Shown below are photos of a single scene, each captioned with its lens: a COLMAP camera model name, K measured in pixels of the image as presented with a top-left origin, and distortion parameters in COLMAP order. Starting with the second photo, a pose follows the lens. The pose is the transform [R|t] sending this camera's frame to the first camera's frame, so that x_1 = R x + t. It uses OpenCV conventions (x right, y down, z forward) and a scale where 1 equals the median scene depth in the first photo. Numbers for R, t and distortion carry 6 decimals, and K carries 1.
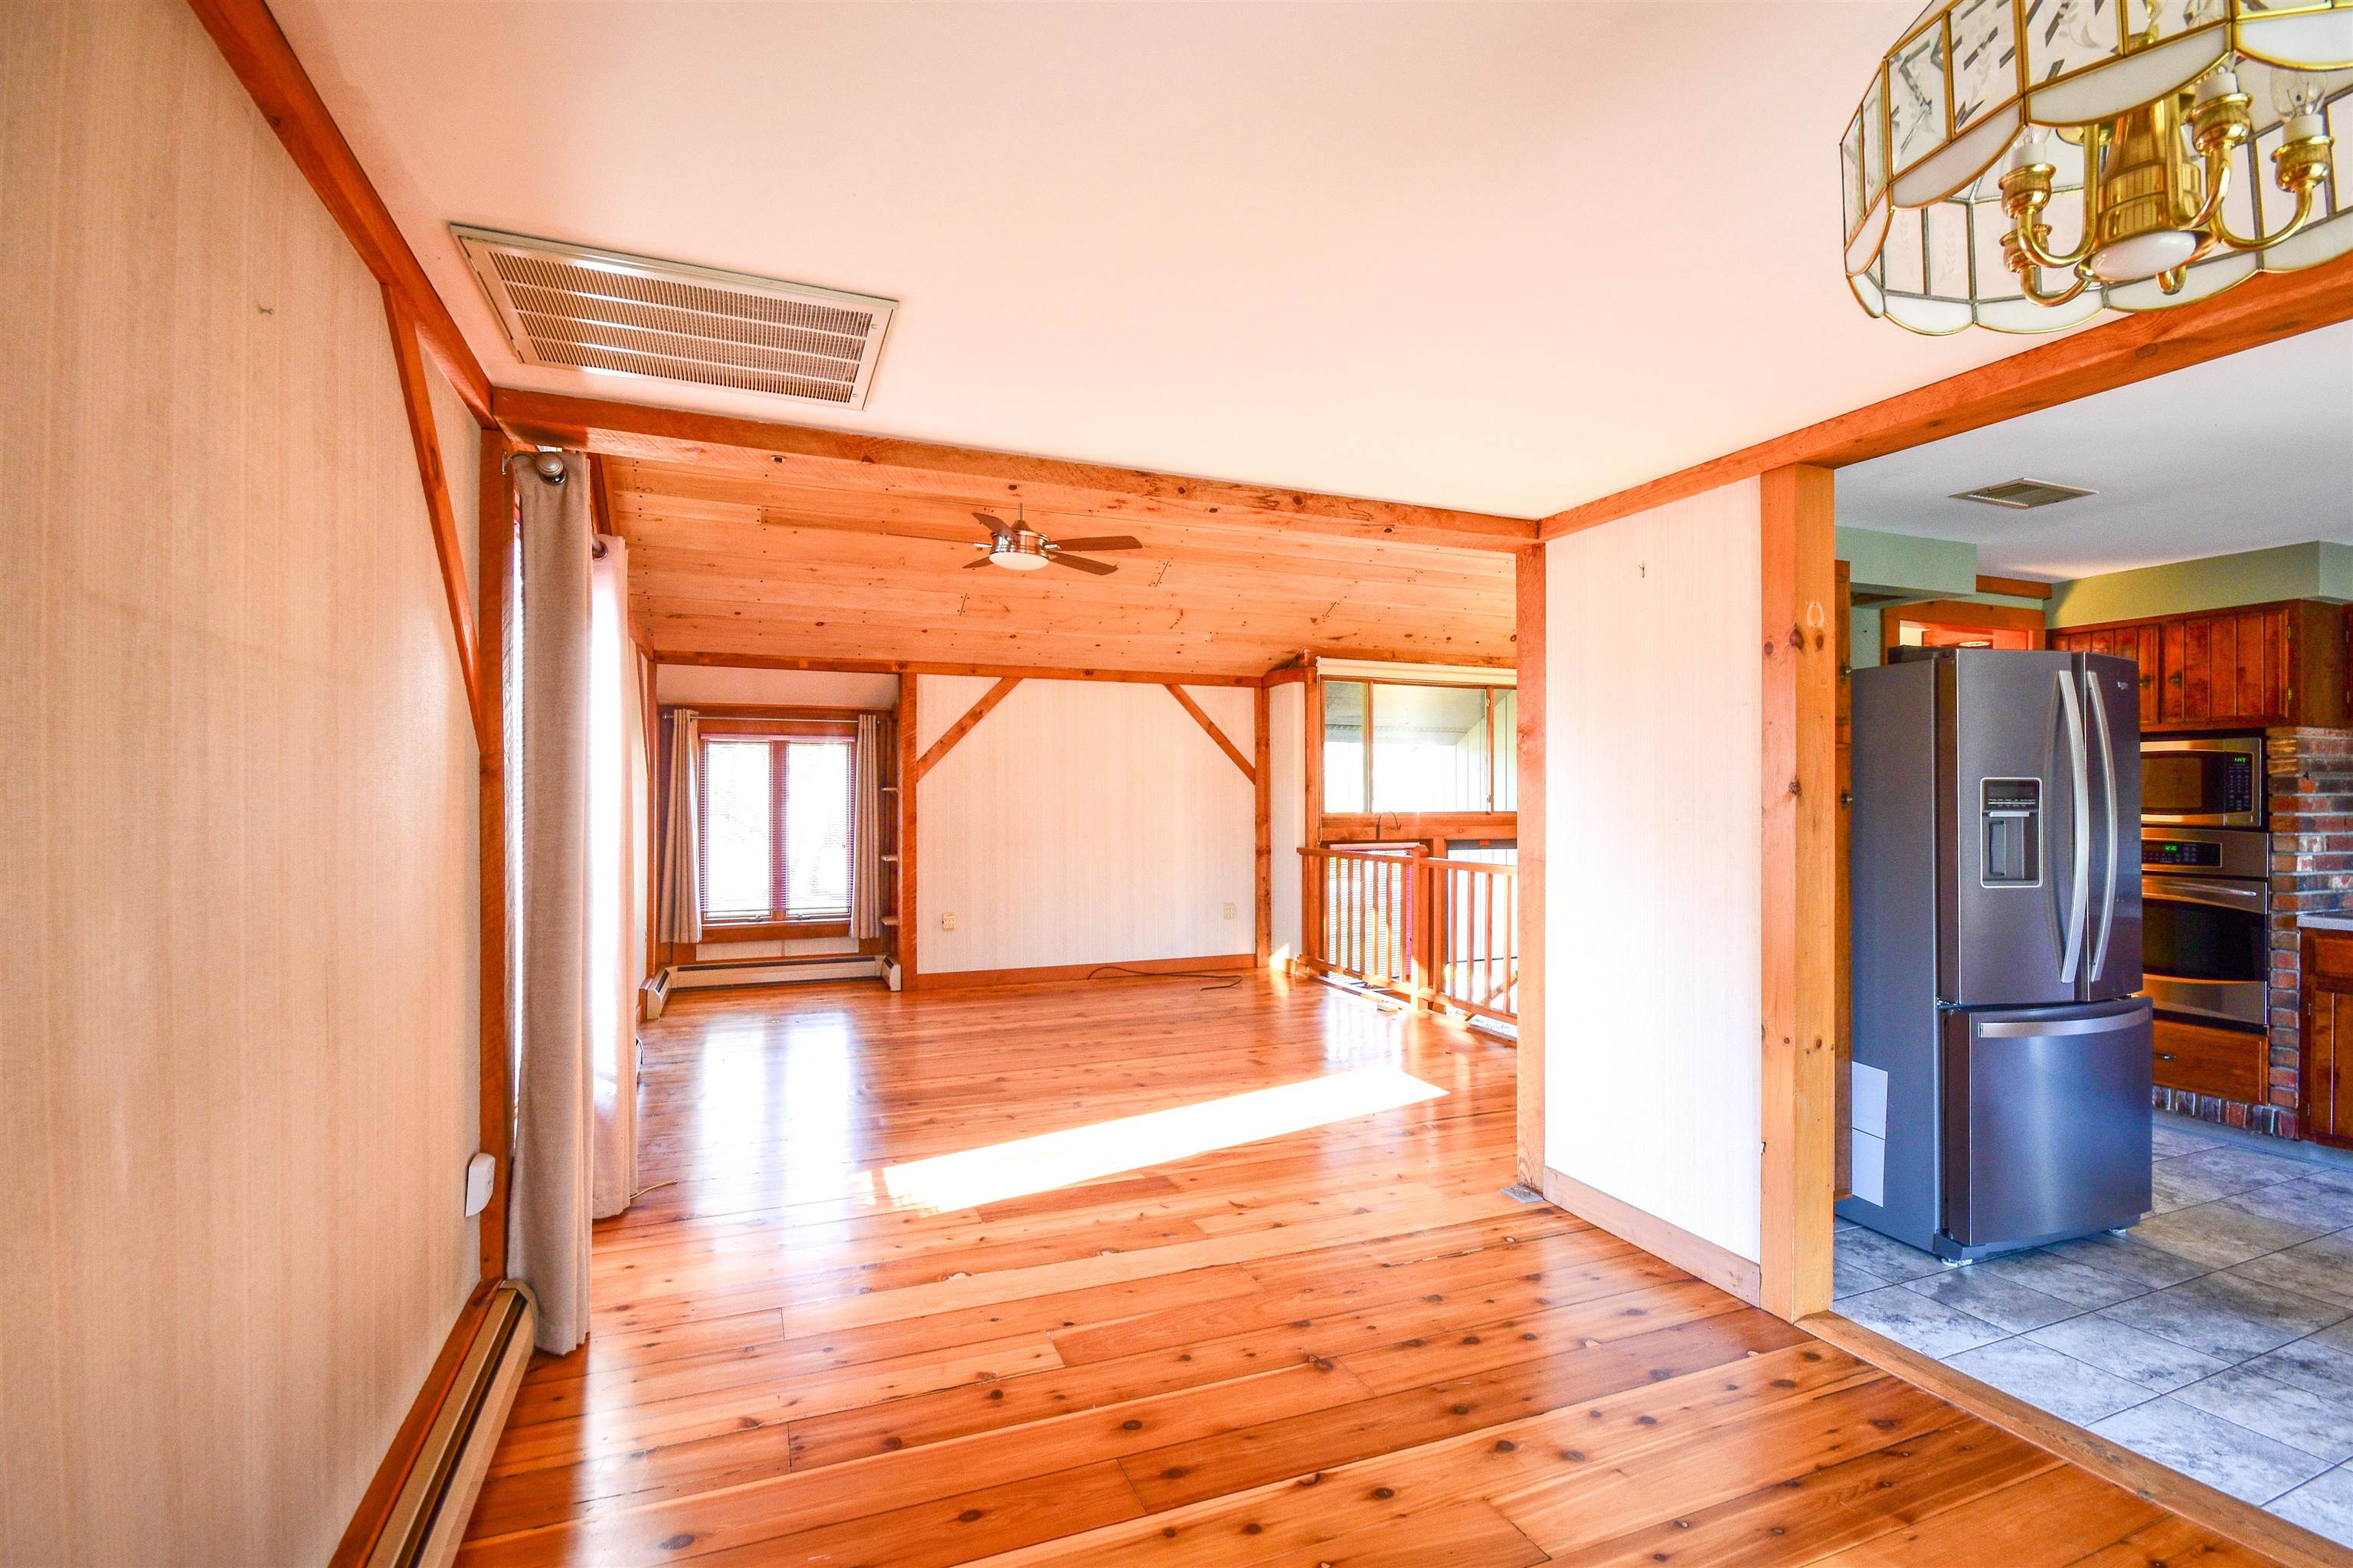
lens RADIAL K [[1075.9, 0, 1177.5], [0, 1075.9, 793.2], [0, 0, 1]] dist [0.013915, -0.013981]
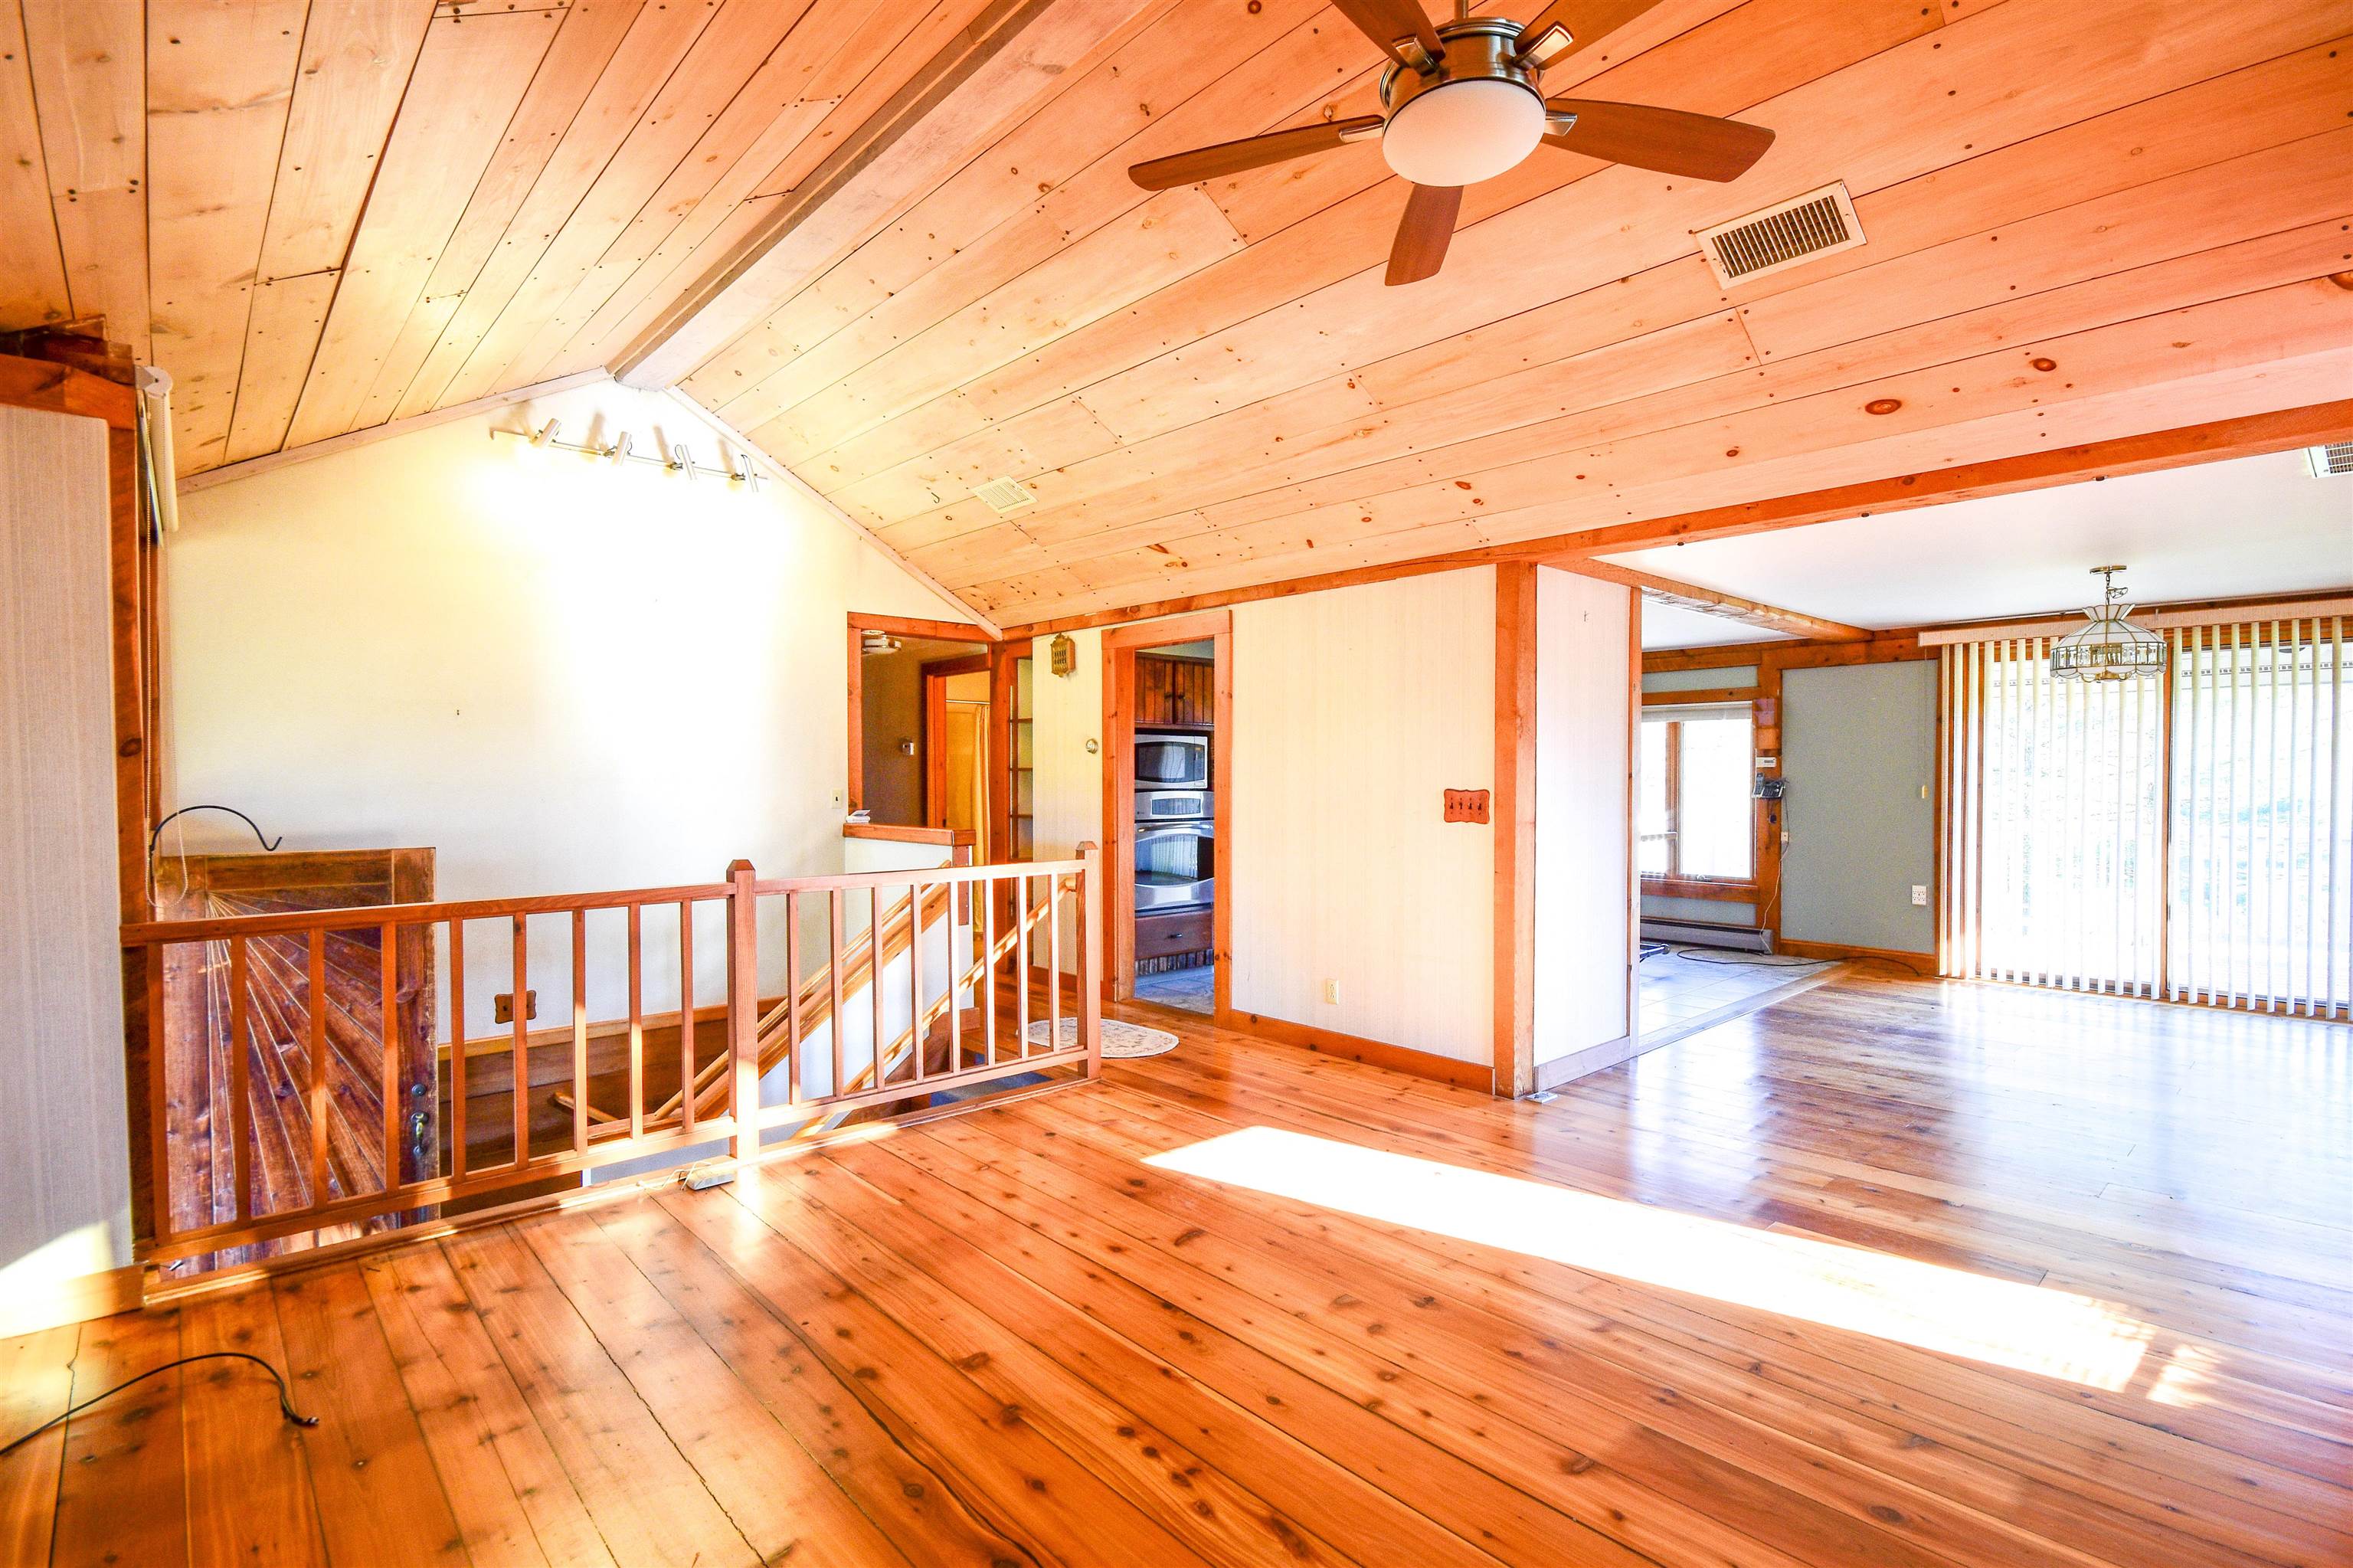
lens RADIAL K [[1103.6, 0, 1176.2], [0, 1103.6, 791.9], [0, 0, 1]] dist [-0.004116, 0.000150]
pose [[-0.339809, -0.017643, 0.940329, -0.325849], [-0.000553, 0.999828, 0.018560, 0.002853], [-0.940494, 0.005787, -0.339760, 0.837921]]
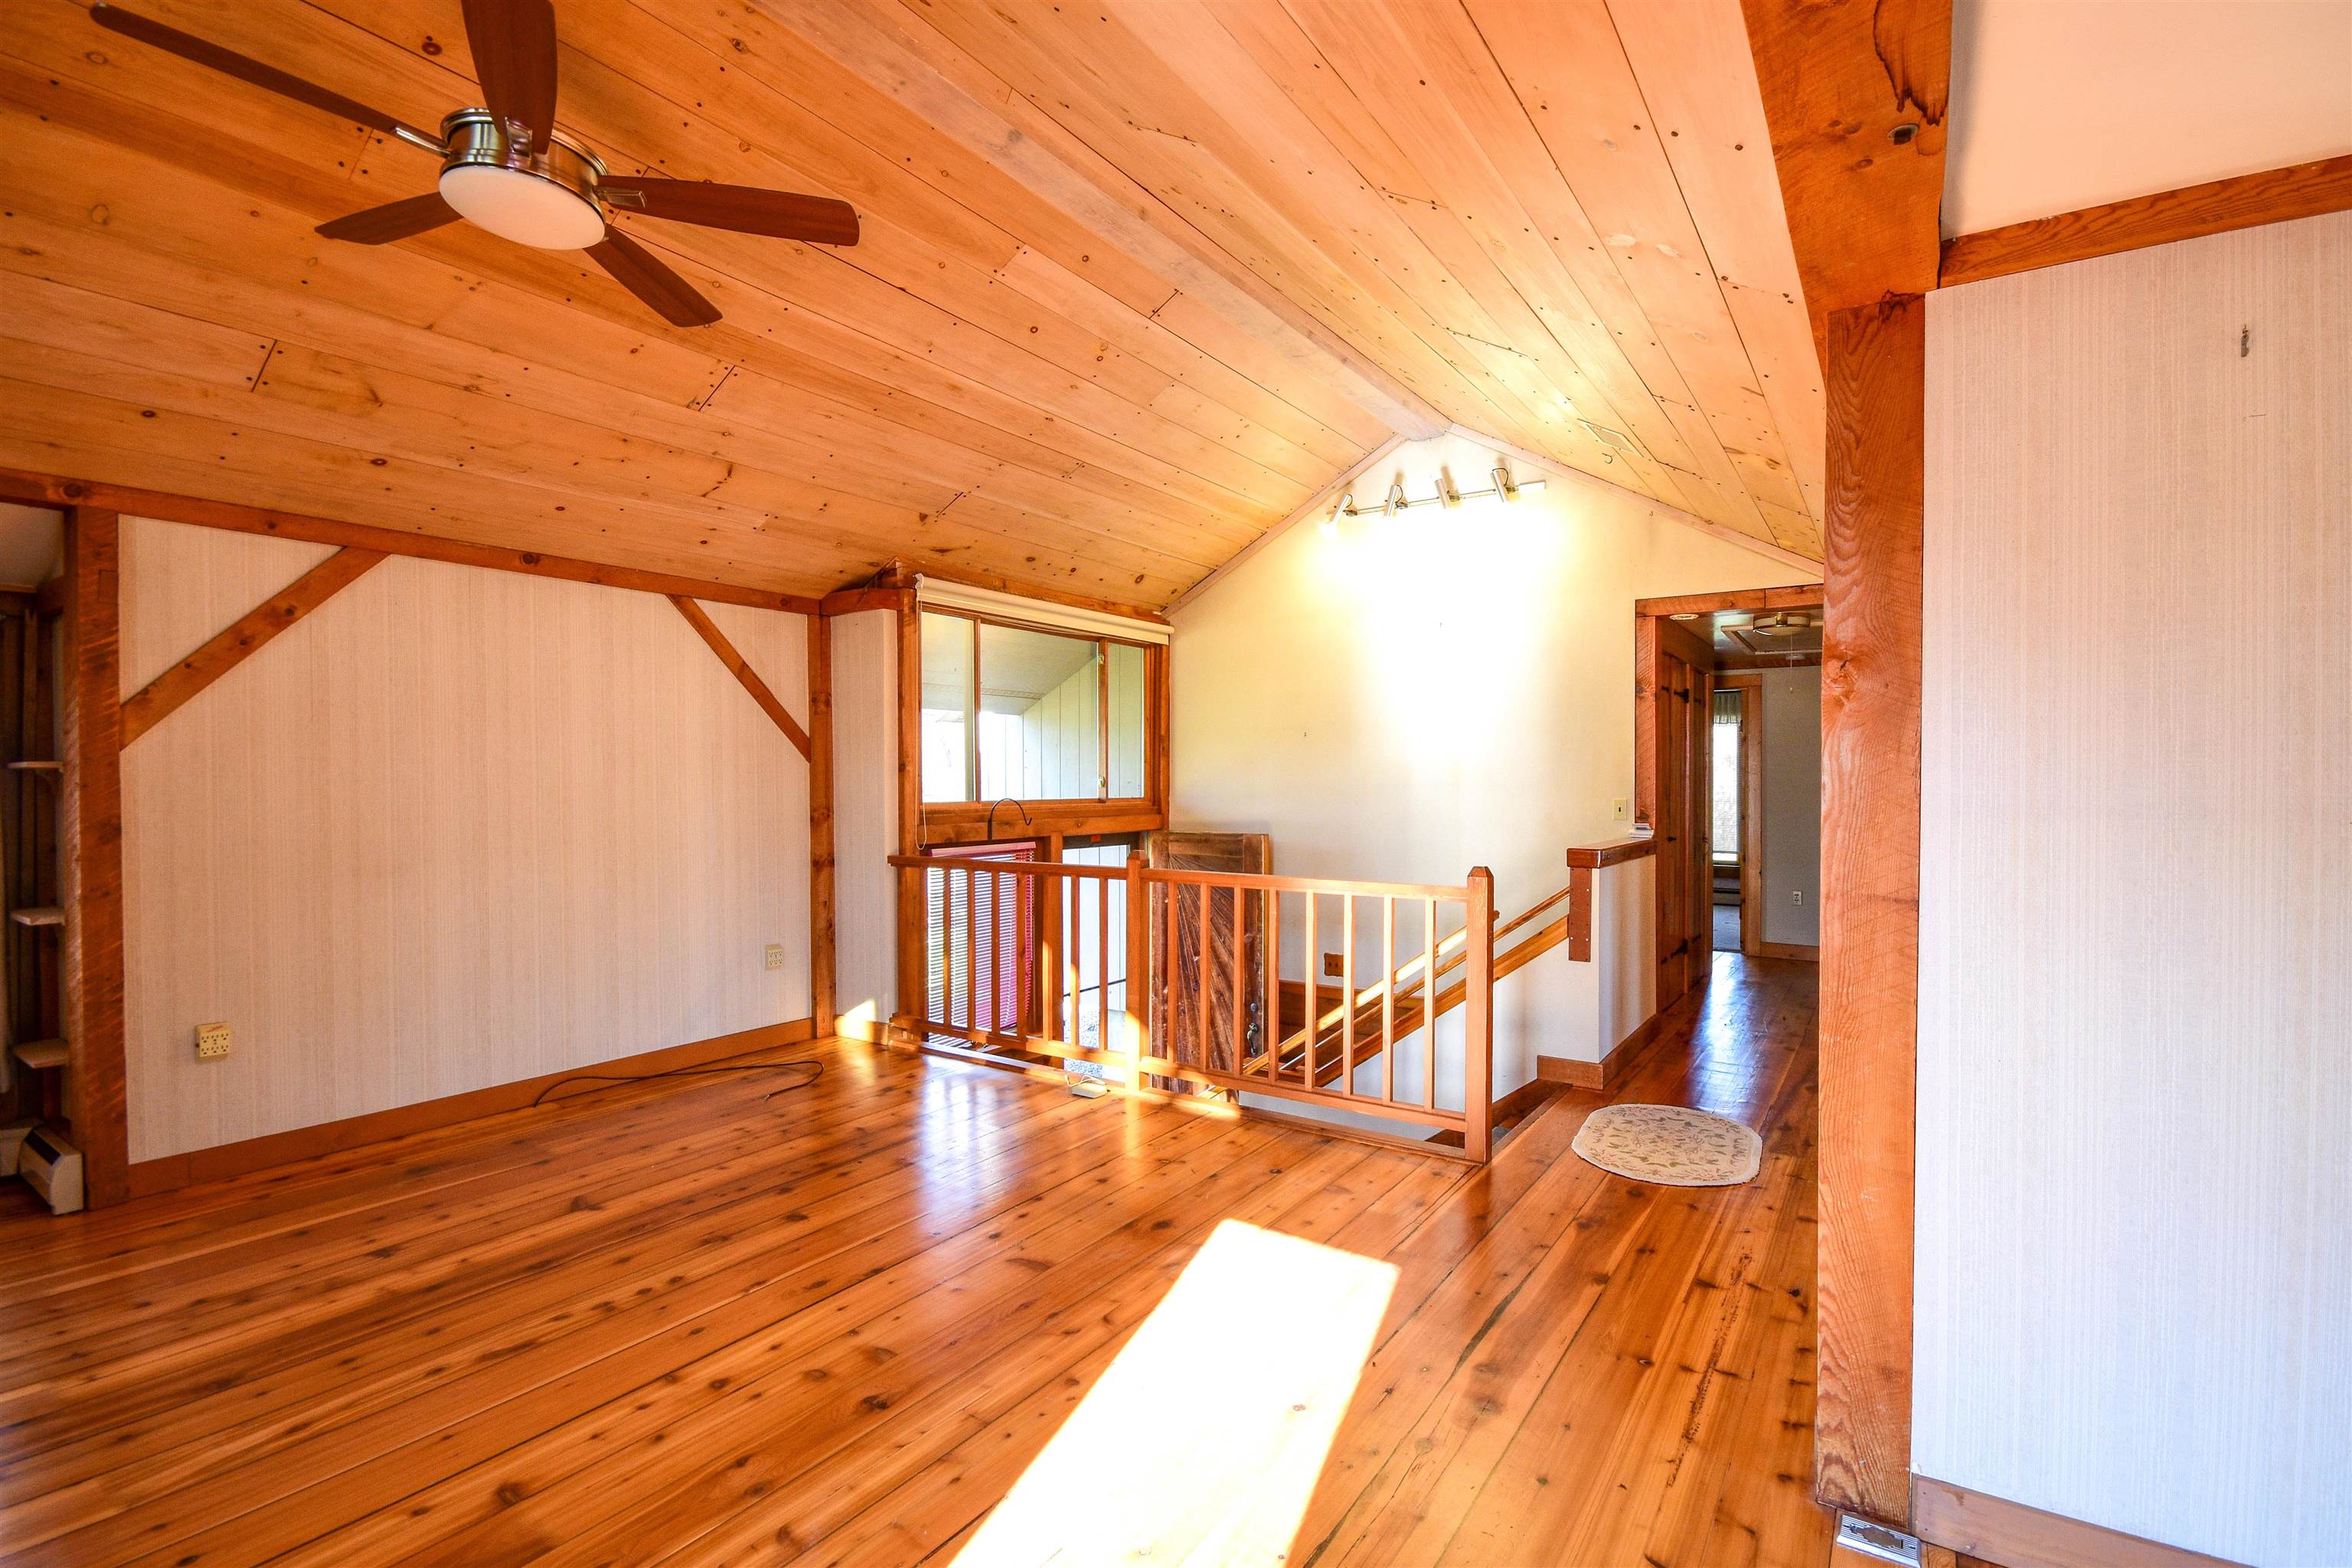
lens RADIAL K [[1077.9, 0, 1173.9], [0, 1077.9, 793.4], [0, 0, 1]] dist [-0.000336, -0.000174]
pose [[0.833702, -0.008010, 0.552157, -0.115676], [-0.000055, 0.999894, 0.014588, 0.001759], [-0.552215, -0.012192, 0.833613, 0.352095]]
